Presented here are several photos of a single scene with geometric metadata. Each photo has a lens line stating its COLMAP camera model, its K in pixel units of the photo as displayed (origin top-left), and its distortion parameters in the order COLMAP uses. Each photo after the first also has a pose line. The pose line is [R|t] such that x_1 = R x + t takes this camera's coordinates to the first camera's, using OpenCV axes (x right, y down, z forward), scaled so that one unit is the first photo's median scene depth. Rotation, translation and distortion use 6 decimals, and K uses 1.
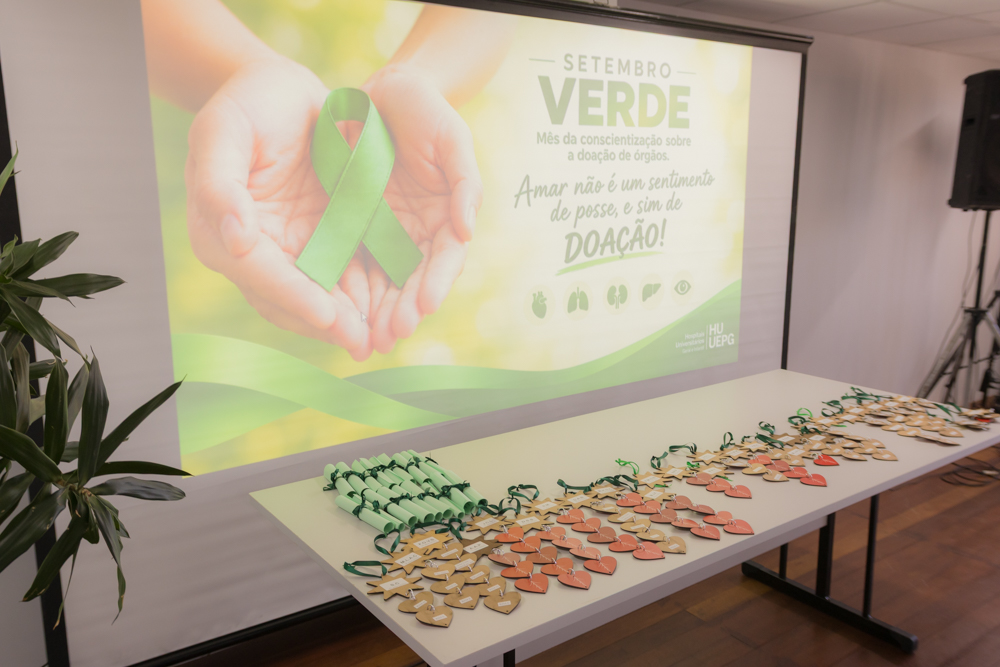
lens RADIAL K [[814.0, 0, 496.6], [0, 814.0, 331.1], [0, 0, 1]] dist [-0.000354, 0.015637]
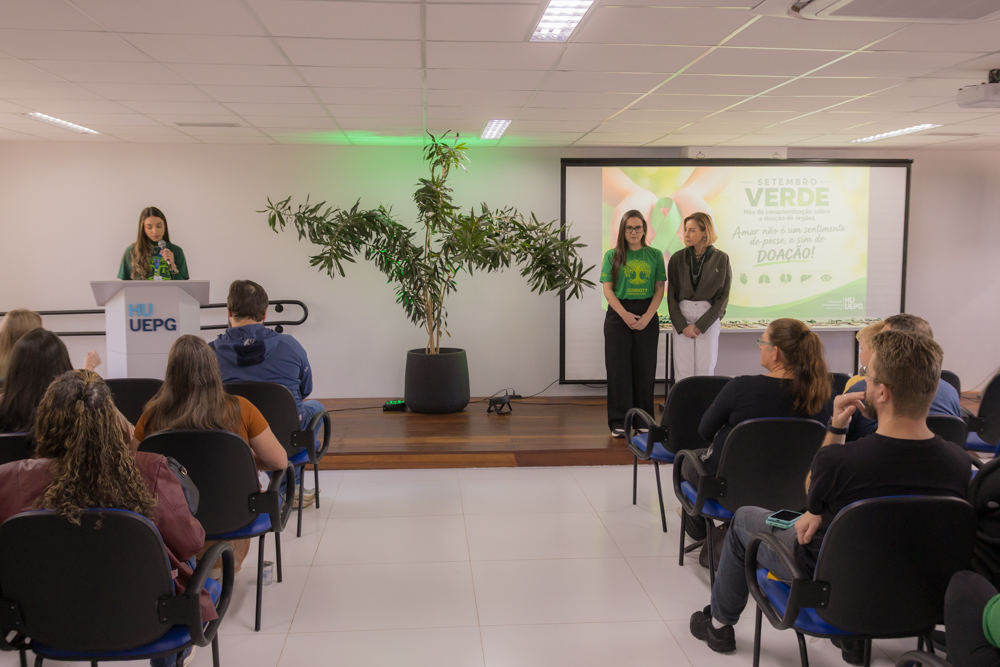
lens RADIAL K [[962.8, 0, 495.3], [0, 962.8, 334.7], [0, 0, 1]] dist [0.031745, 0.000000]
pose [[0.854840, 0.057298, -0.515719, 0.917497], [-0.099782, 0.993487, -0.055016, 0.368427], [0.509207, 0.098489, 0.854990, -1.843827]]
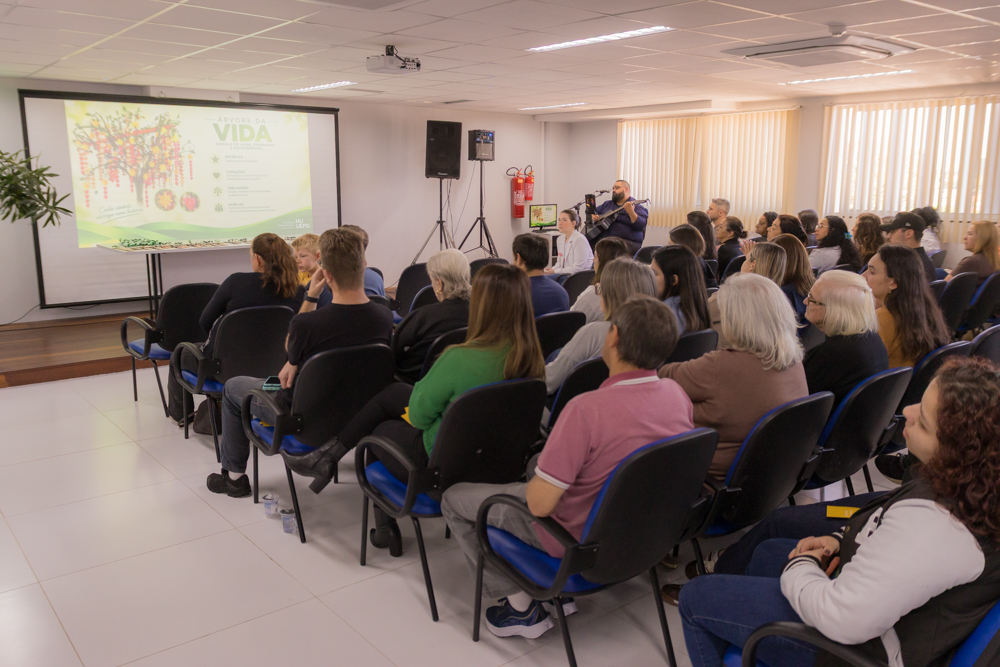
lens RADIAL K [[814.0, 0, 500.0], [0, 814.0, 328.3], [0, 0, 1]] dist [-0.000354, 0.015637]
pose [[0.998818, 0.002837, 0.048526, 0.925080], [-0.003055, 0.999986, 0.004422, 0.383767], [-0.048513, -0.004565, 0.998812, -1.905990]]
